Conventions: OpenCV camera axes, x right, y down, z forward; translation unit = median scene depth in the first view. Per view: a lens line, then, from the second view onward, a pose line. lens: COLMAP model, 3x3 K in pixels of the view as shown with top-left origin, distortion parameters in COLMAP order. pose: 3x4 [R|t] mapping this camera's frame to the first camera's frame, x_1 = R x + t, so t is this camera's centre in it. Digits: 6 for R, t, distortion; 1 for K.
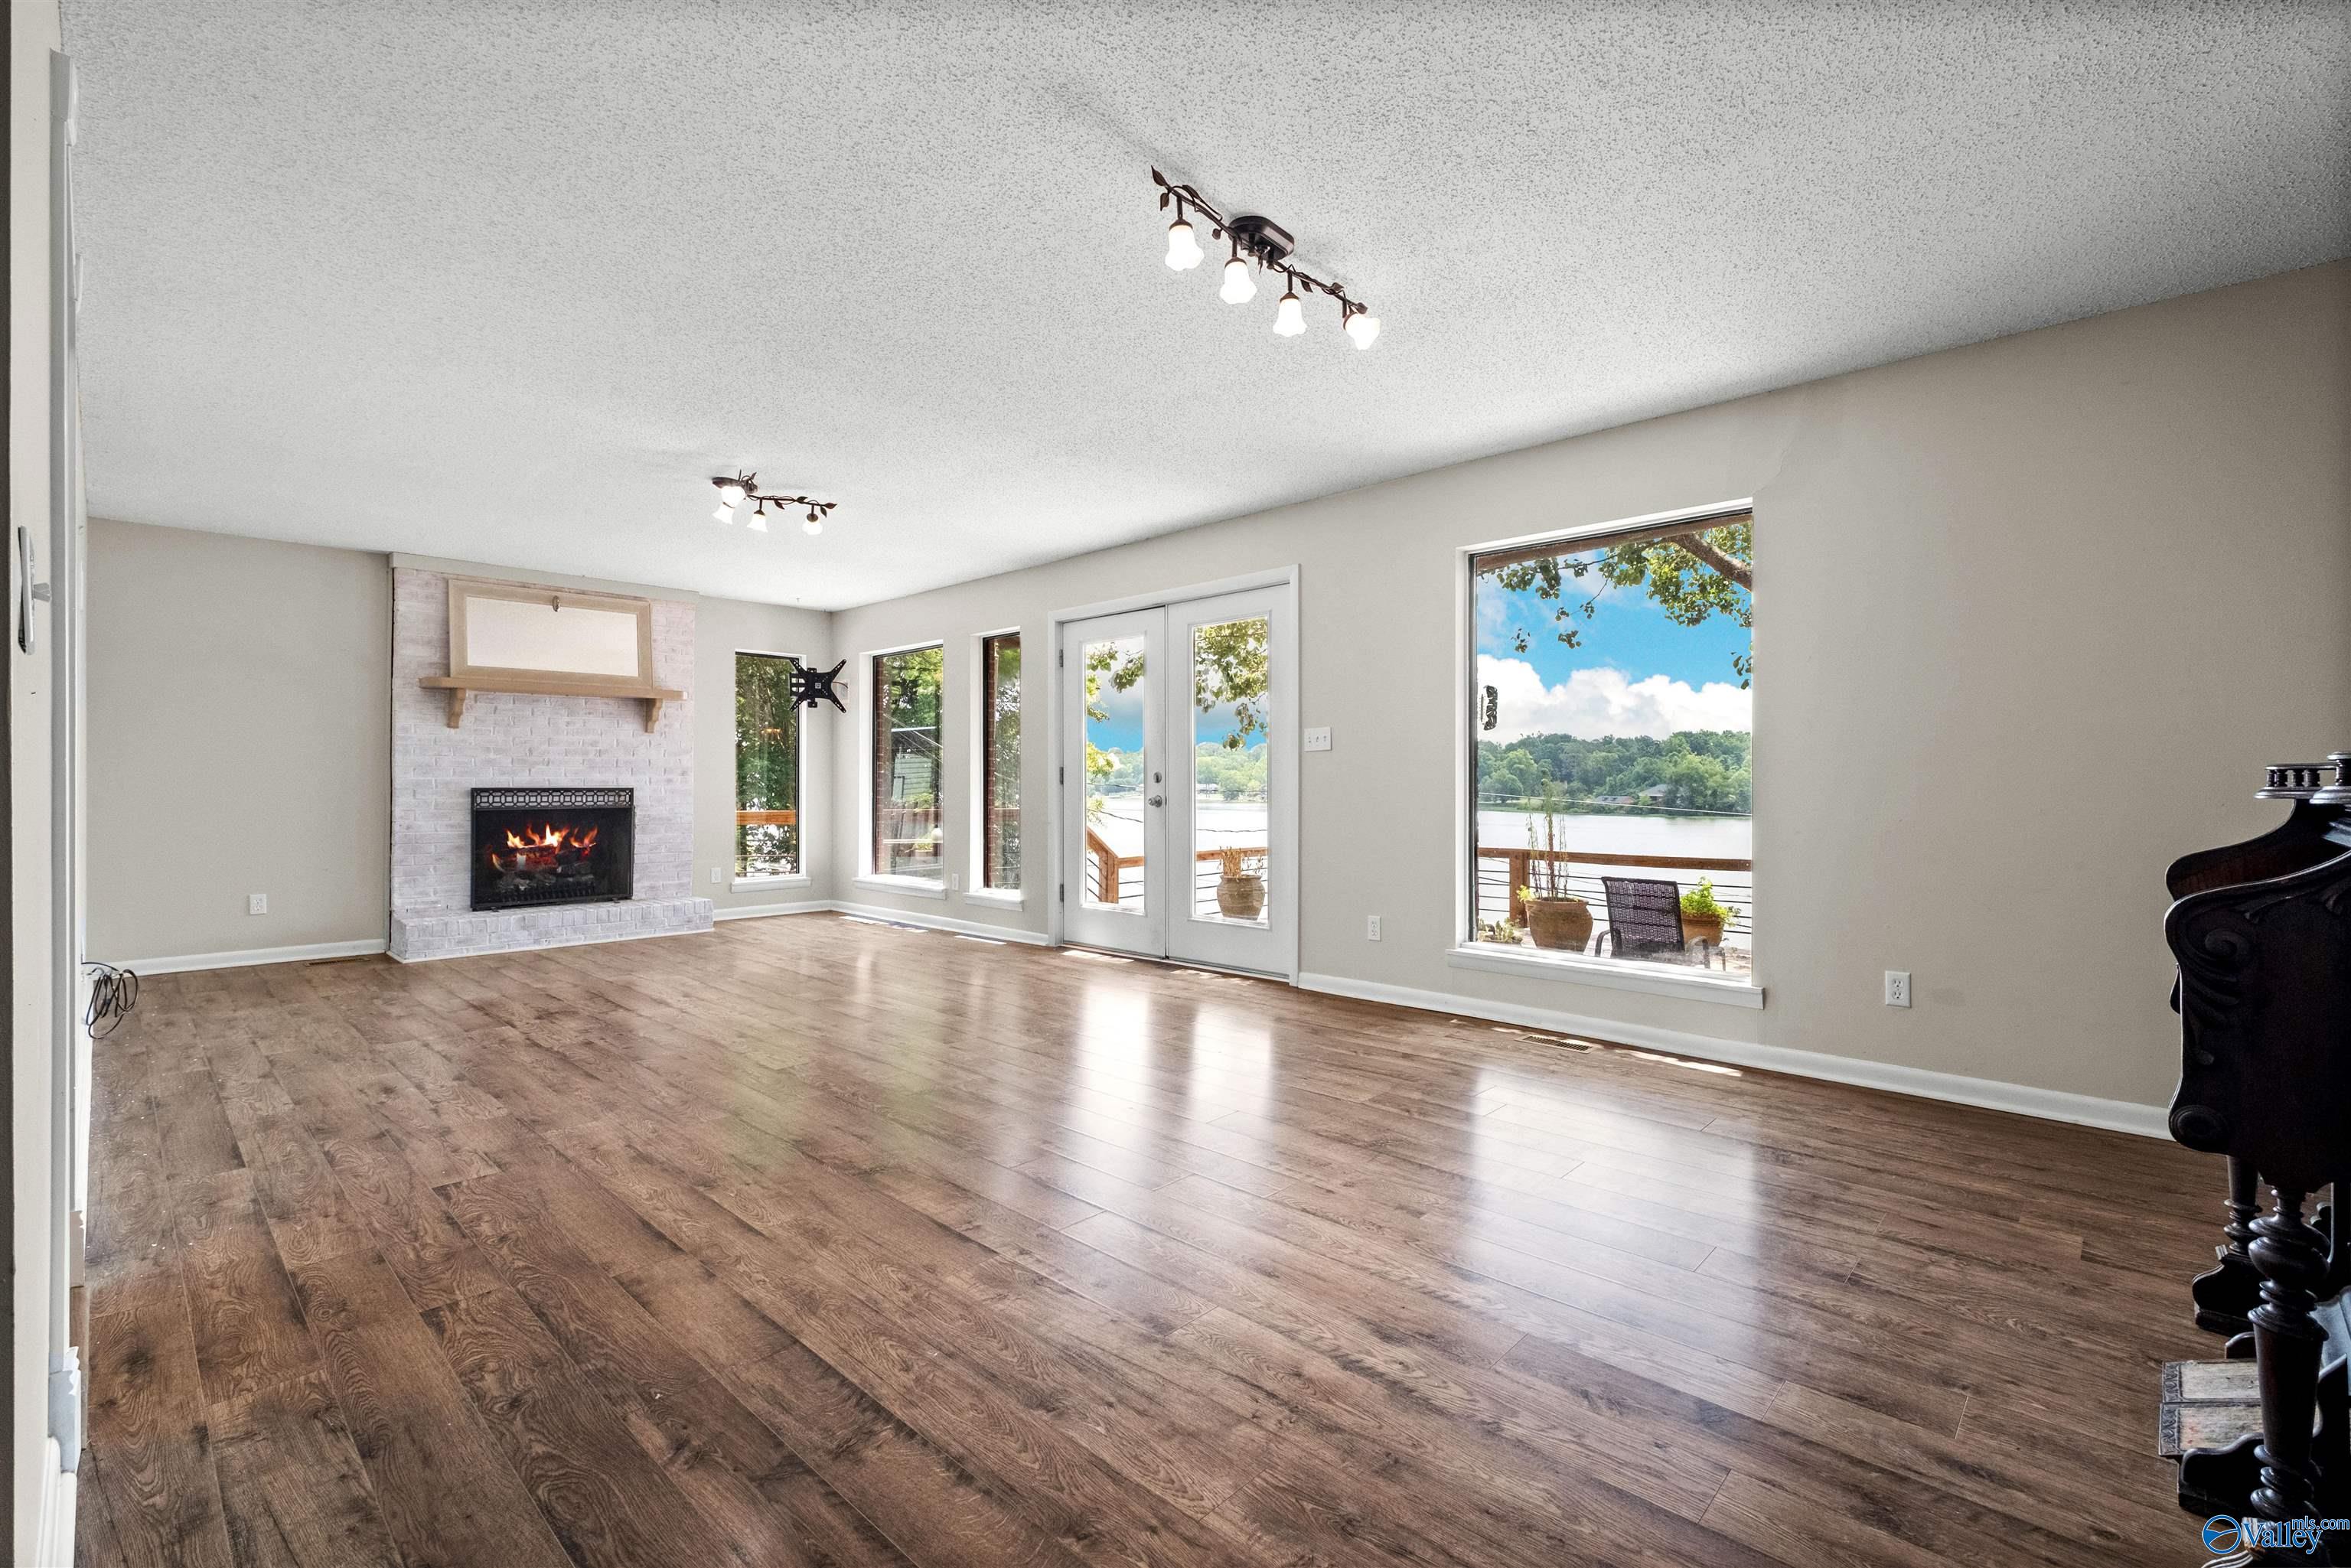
lens RADIAL K [[1030.5, 0, 1170.3], [0, 1030.5, 786.9], [0, 0, 1]] dist [0.004027, -0.003382]
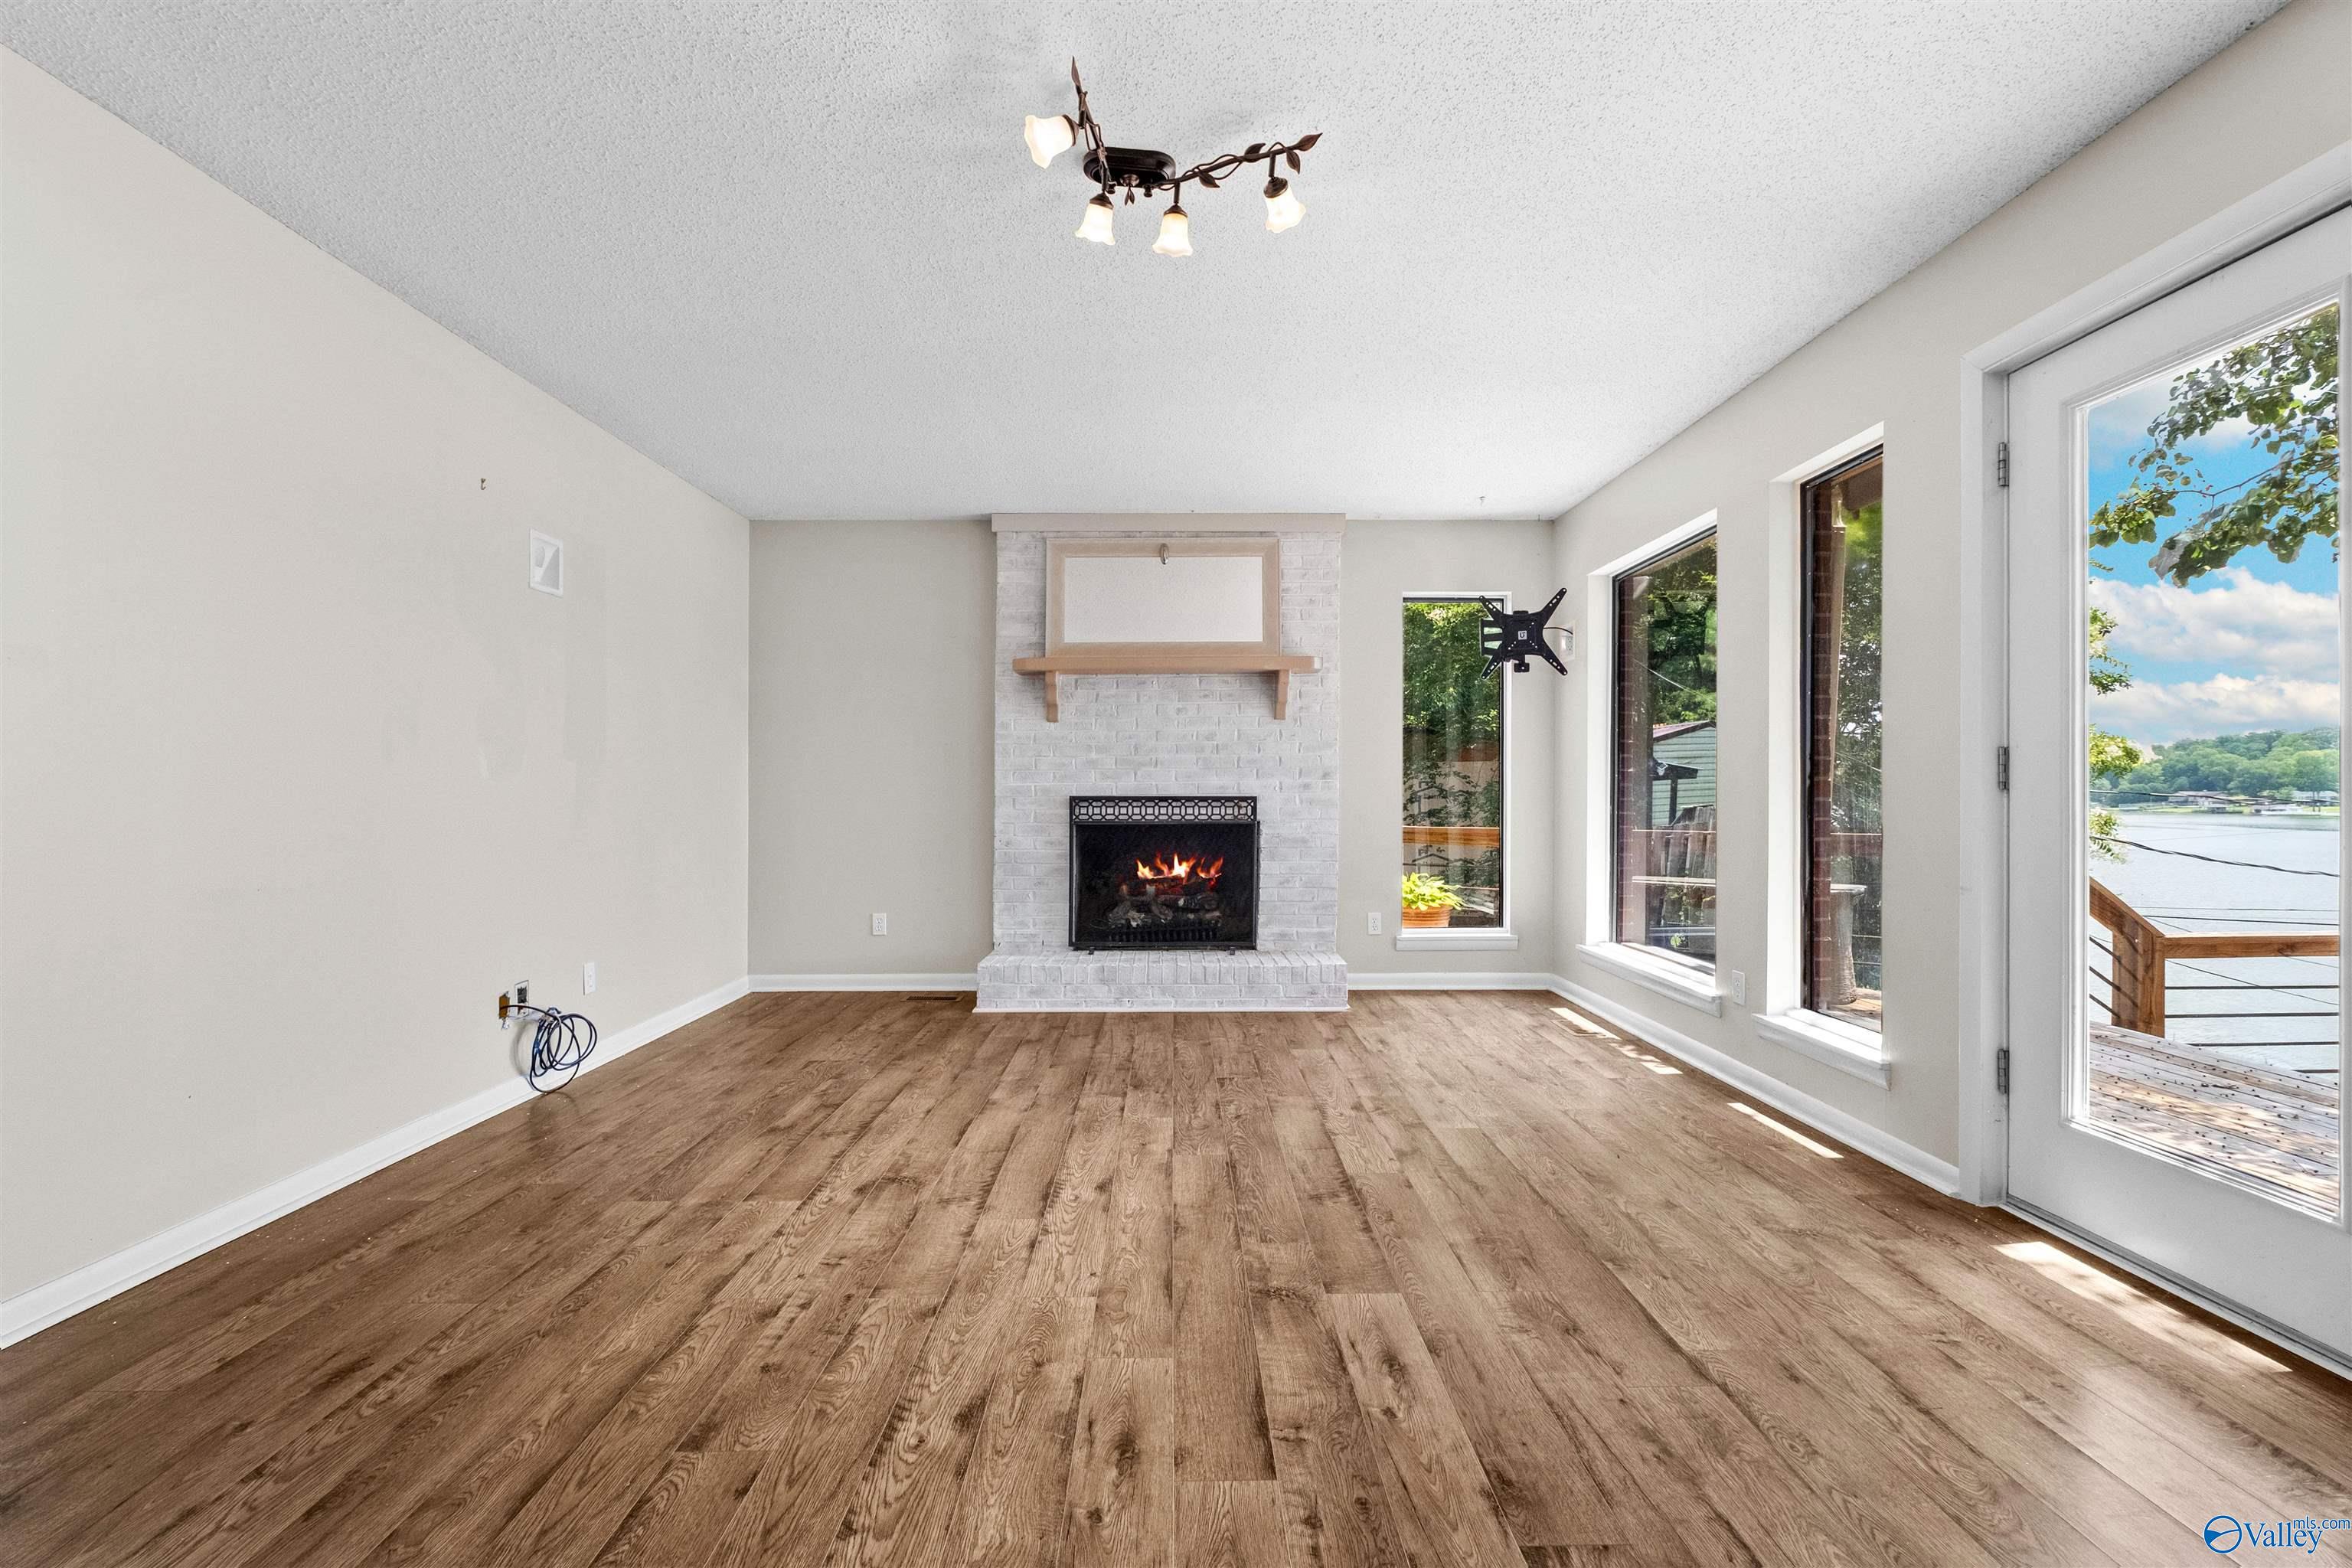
lens RADIAL K [[1031.0, 0, 1188.9], [0, 1031.0, 797.1], [0, 0, 1]] dist [0.004027, -0.003382]
pose [[0.702676, 0.004130, -0.711498, -0.040510], [-0.001752, 0.999990, 0.004074, -0.001503], [0.711508, -0.001616, 0.702676, 0.464220]]
